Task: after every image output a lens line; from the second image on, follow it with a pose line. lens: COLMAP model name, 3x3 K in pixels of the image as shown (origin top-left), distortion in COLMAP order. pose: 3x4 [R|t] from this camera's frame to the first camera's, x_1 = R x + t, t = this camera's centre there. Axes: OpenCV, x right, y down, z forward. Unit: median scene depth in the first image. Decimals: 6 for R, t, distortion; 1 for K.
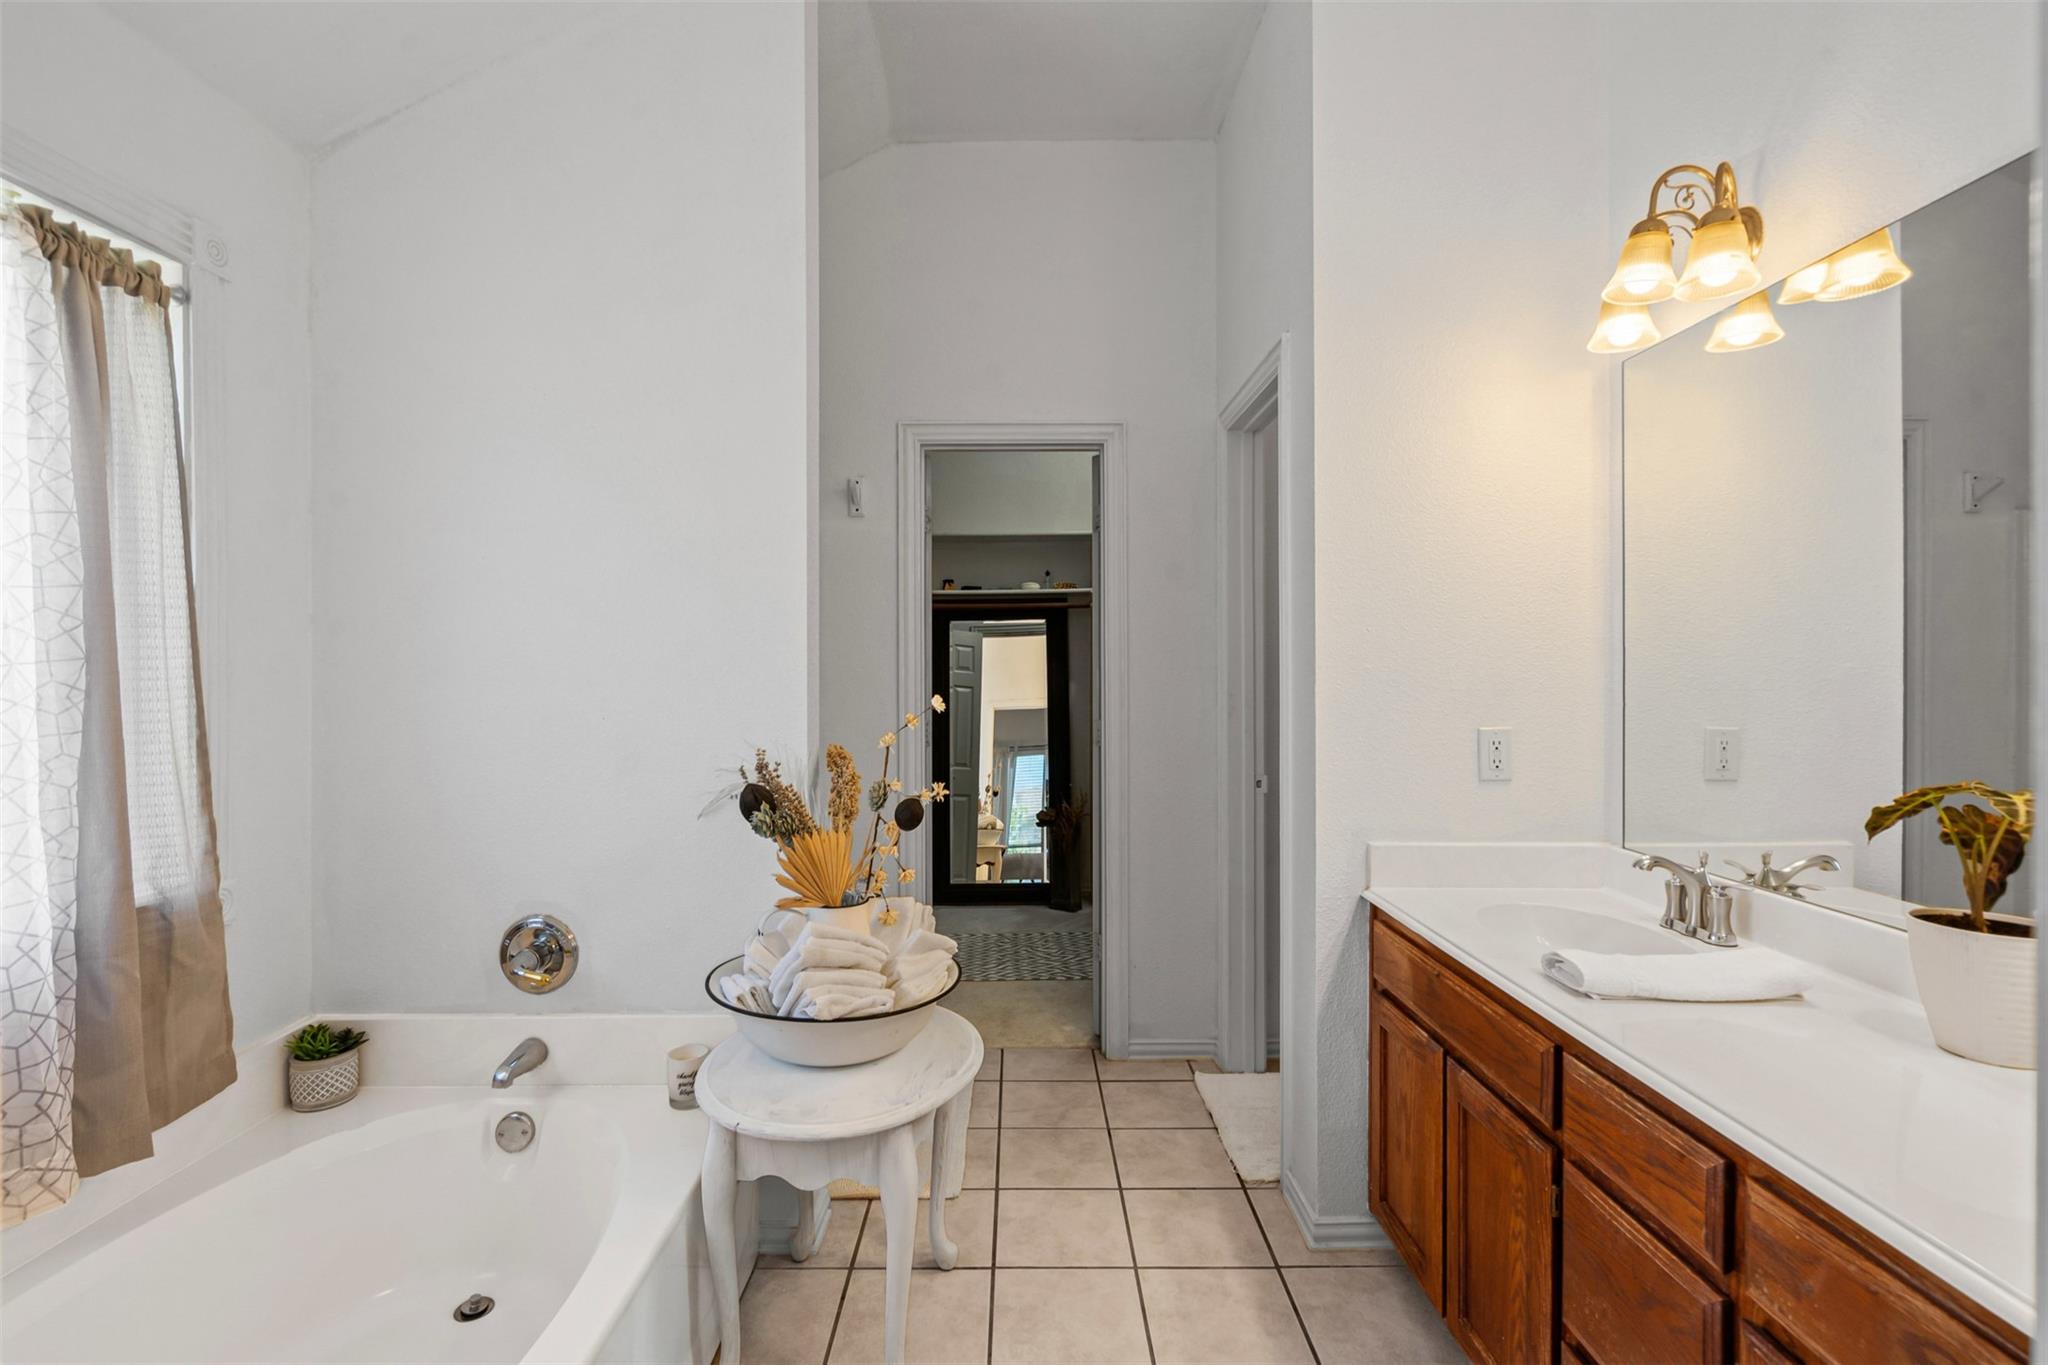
lens RADIAL K [[953.3, 0, 1022.9], [0, 953.3, 670.0], [0, 0, 1]] dist [-0.003258, -0.000202]
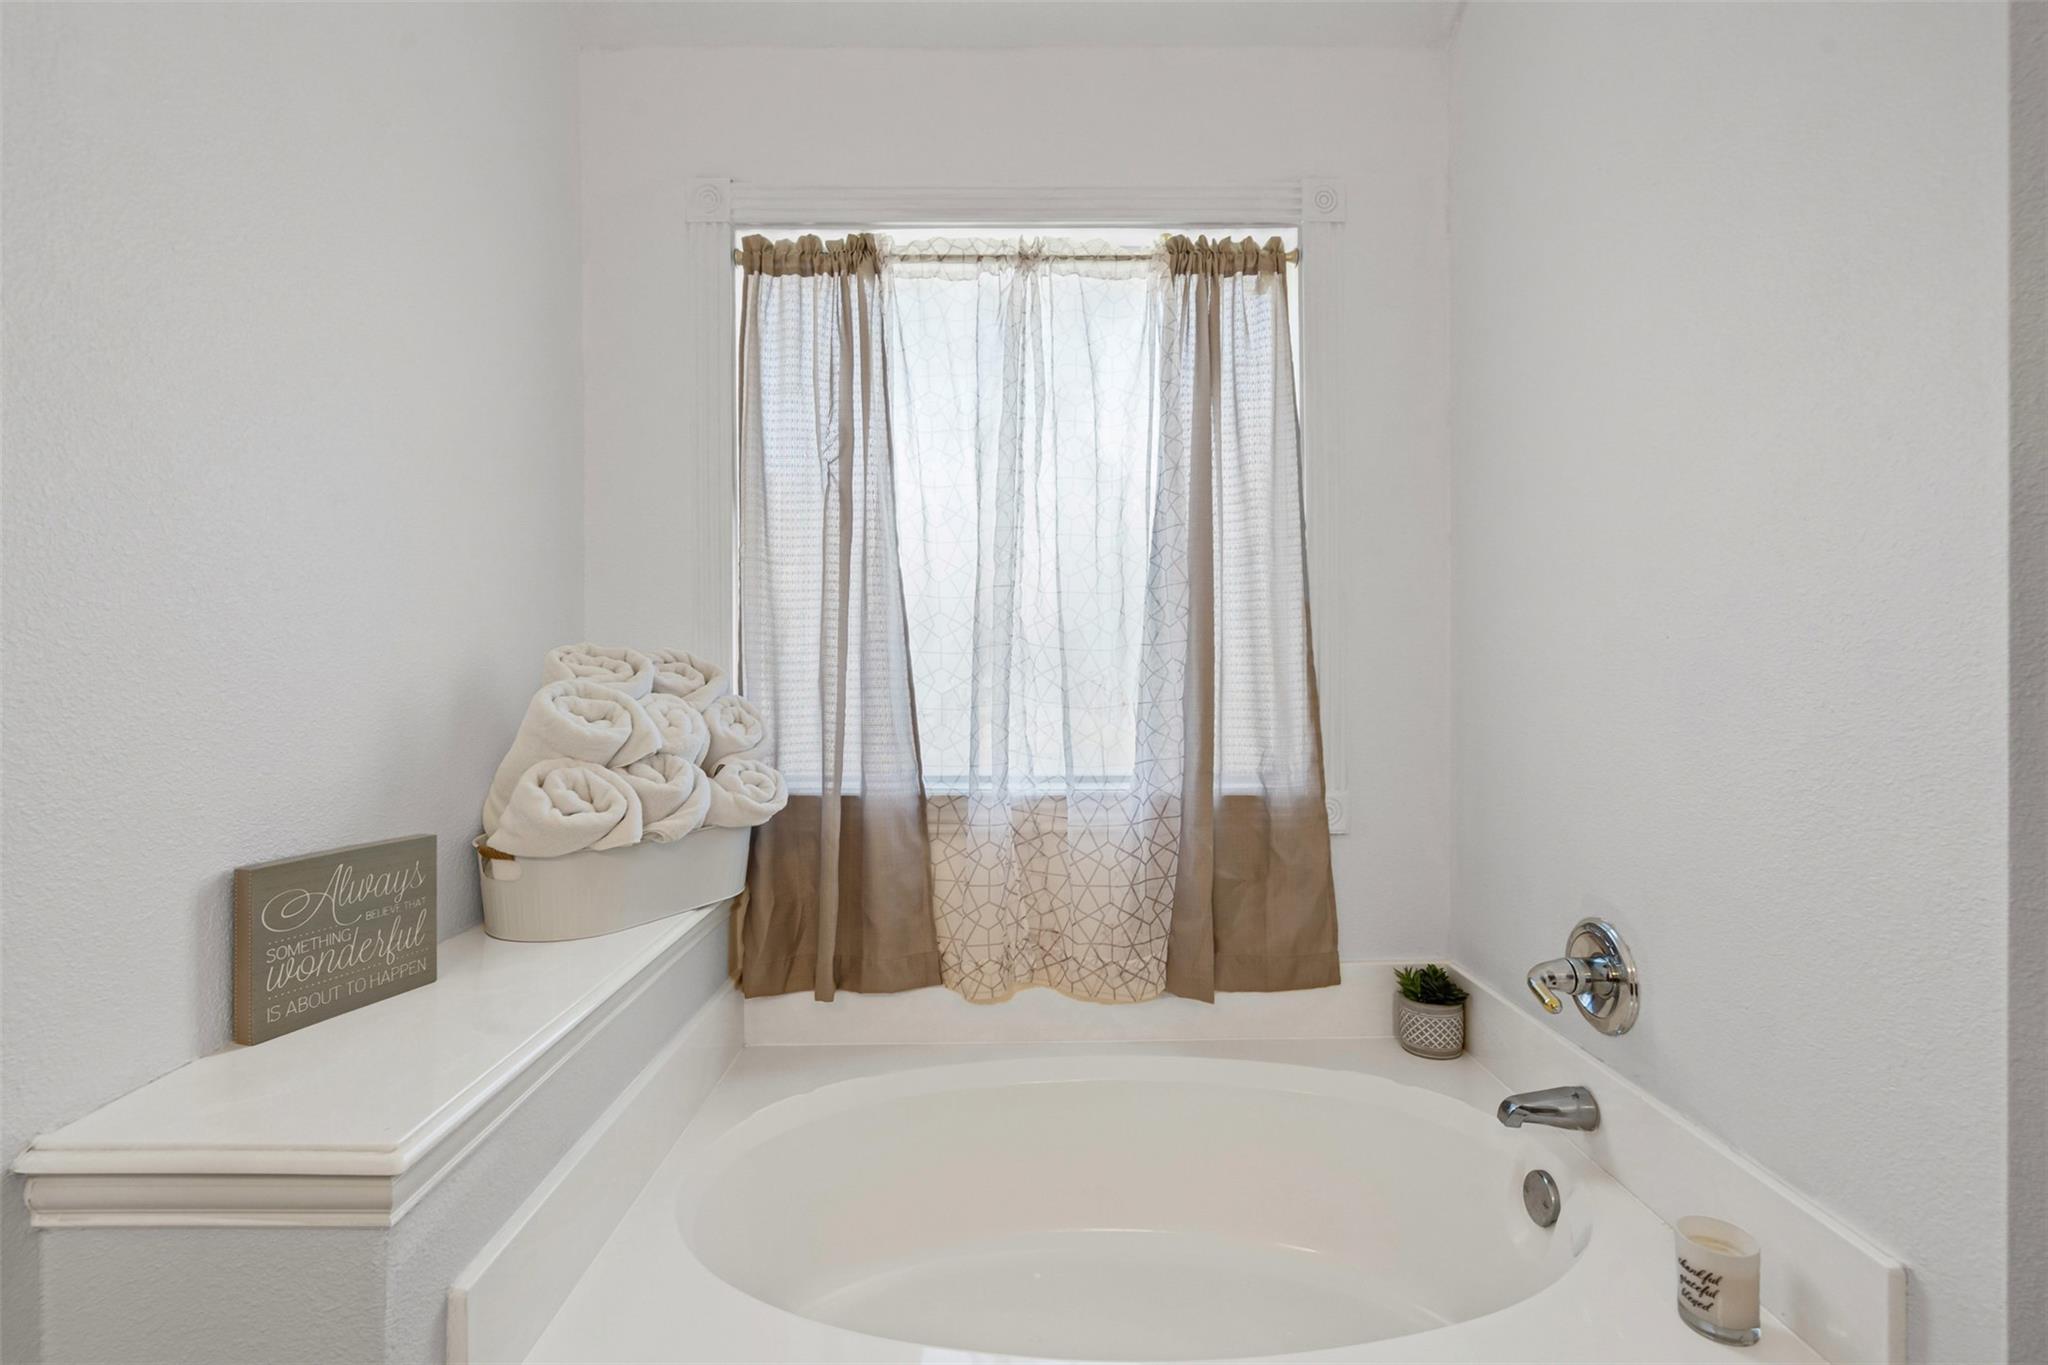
lens RADIAL K [[953.3, 0, 1022.9], [0, 953.3, 670.0], [0, 0, 1]] dist [-0.003258, -0.000202]
pose [[-0.009395, 0.009321, -0.999912, 0.231610], [0.004889, 0.999945, 0.009275, 0.076710], [0.999944, -0.004801, -0.009440, 0.687320]]
